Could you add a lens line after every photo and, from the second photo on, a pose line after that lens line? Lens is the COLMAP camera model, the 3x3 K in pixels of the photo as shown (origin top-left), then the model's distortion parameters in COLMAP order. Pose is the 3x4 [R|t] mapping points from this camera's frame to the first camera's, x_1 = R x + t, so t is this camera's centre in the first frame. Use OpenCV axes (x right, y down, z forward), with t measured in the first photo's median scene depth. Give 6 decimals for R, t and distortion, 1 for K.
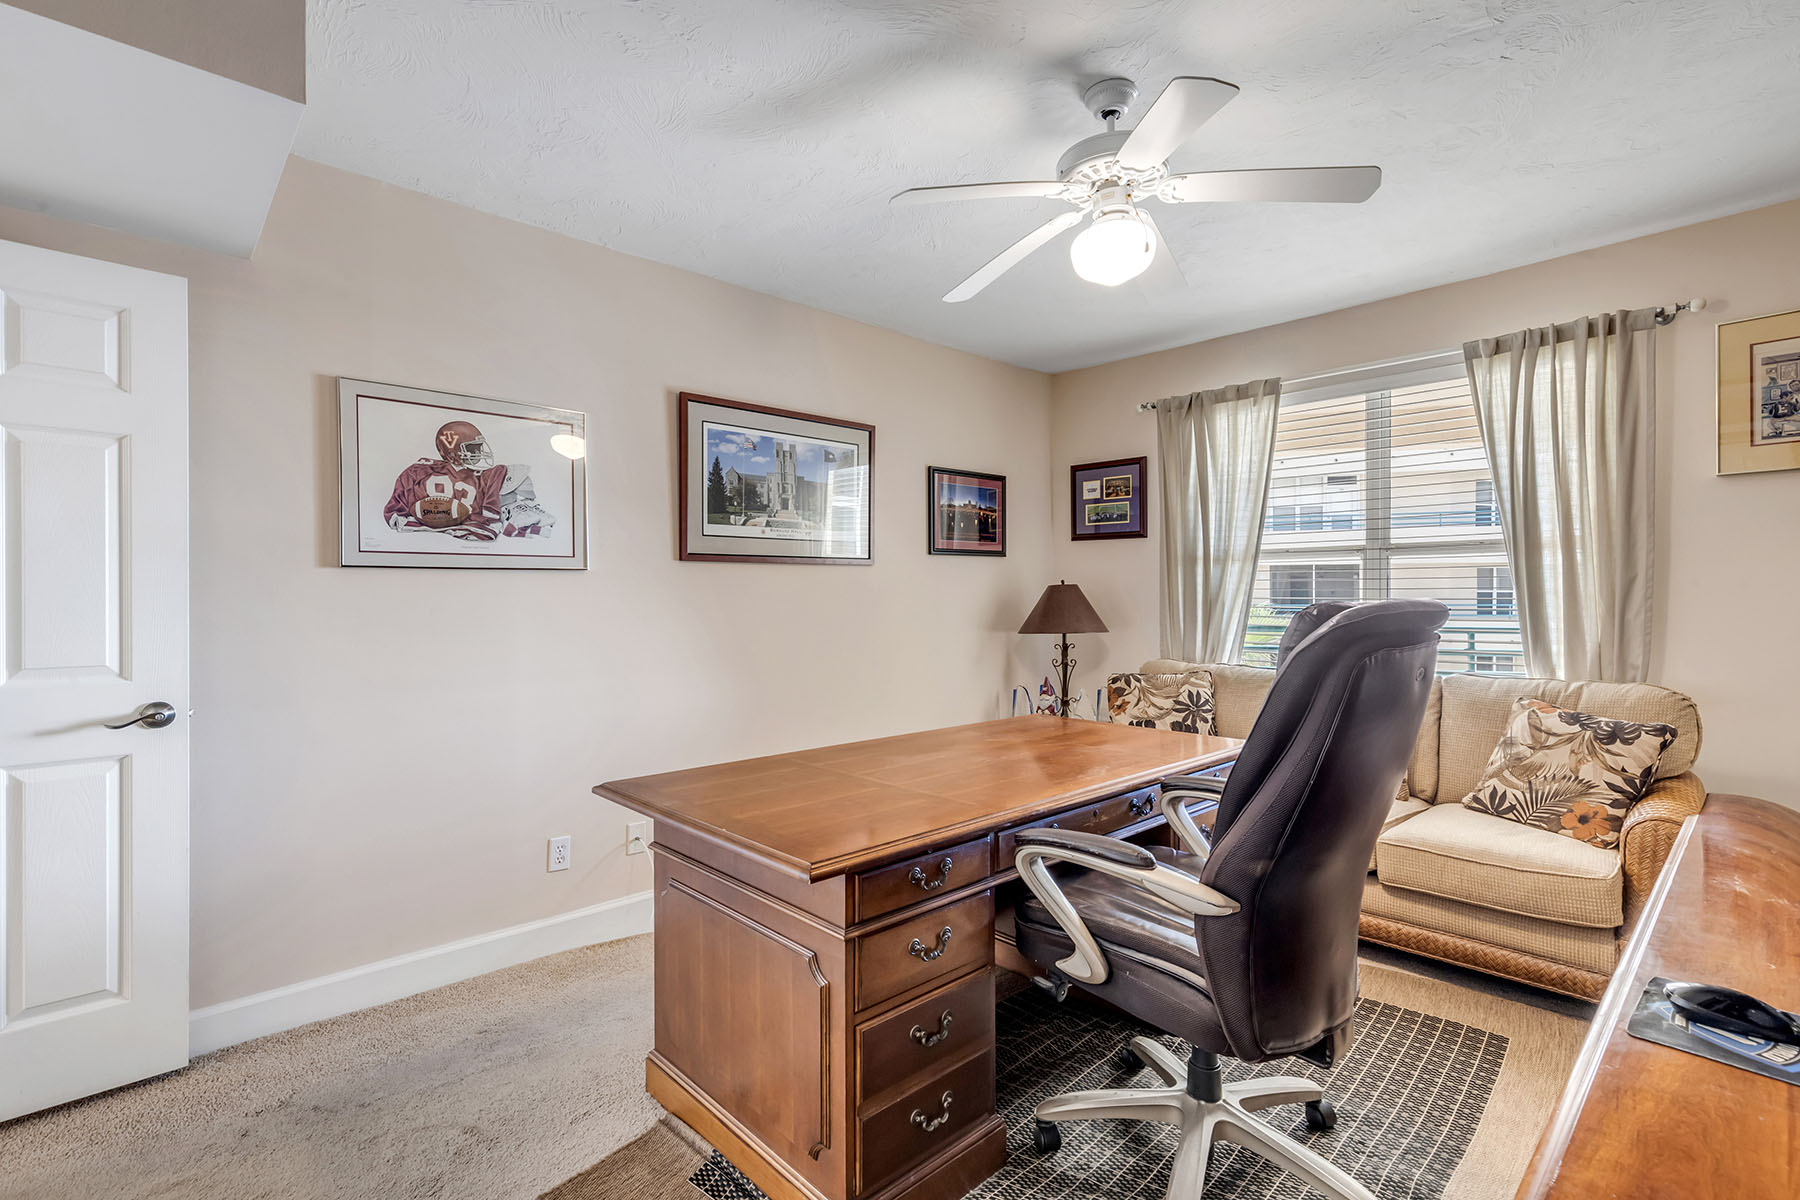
lens RADIAL K [[814.8, 0, 893.0], [0, 814.8, 601.0], [0, 0, 1]] dist [0.004028, 0.000262]
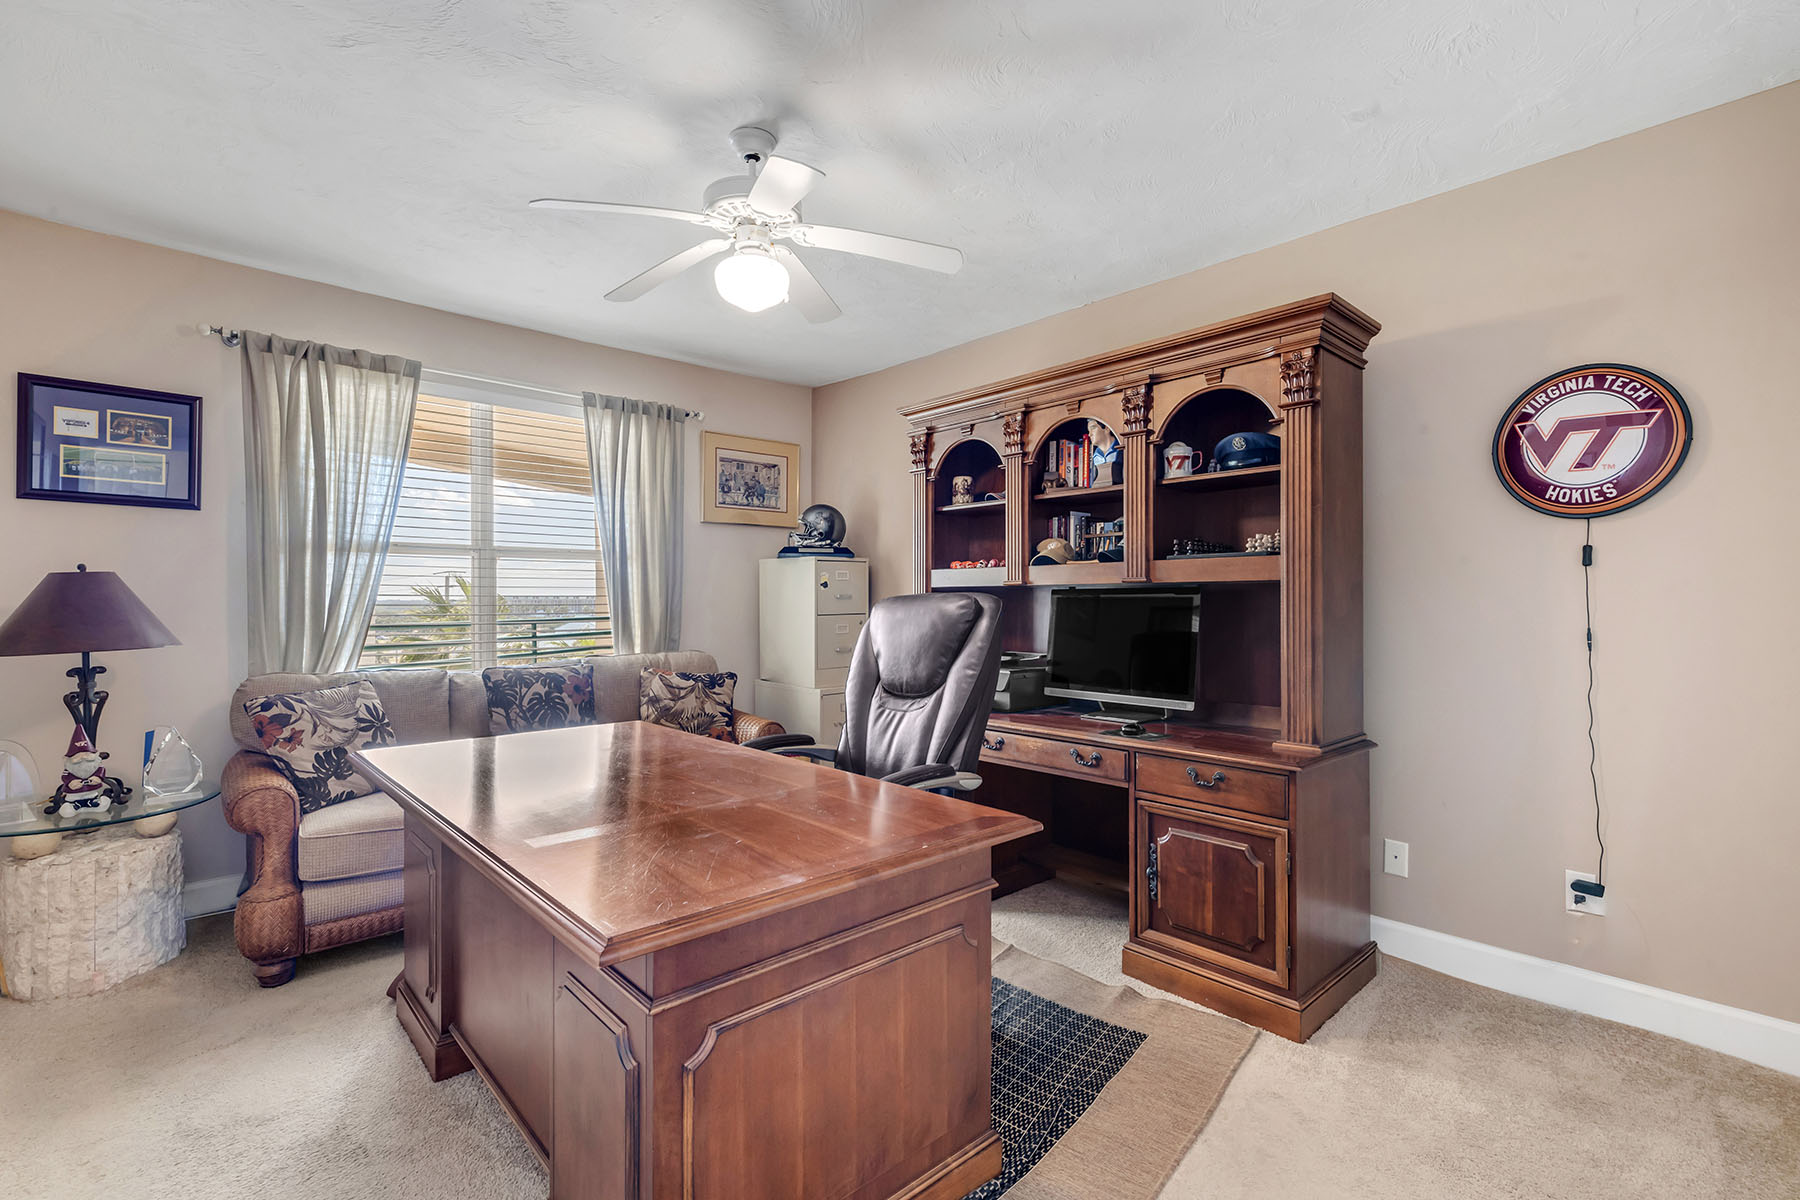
lens RADIAL K [[814.8, 0, 893.0], [0, 814.8, 601.0], [0, 0, 1]] dist [0.004028, 0.000262]
pose [[0.007680, -0.005757, 0.999954, -0.474132], [0.001612, 0.999982, 0.005745, -0.000899], [-0.999969, 0.001567, 0.007689, 0.444595]]
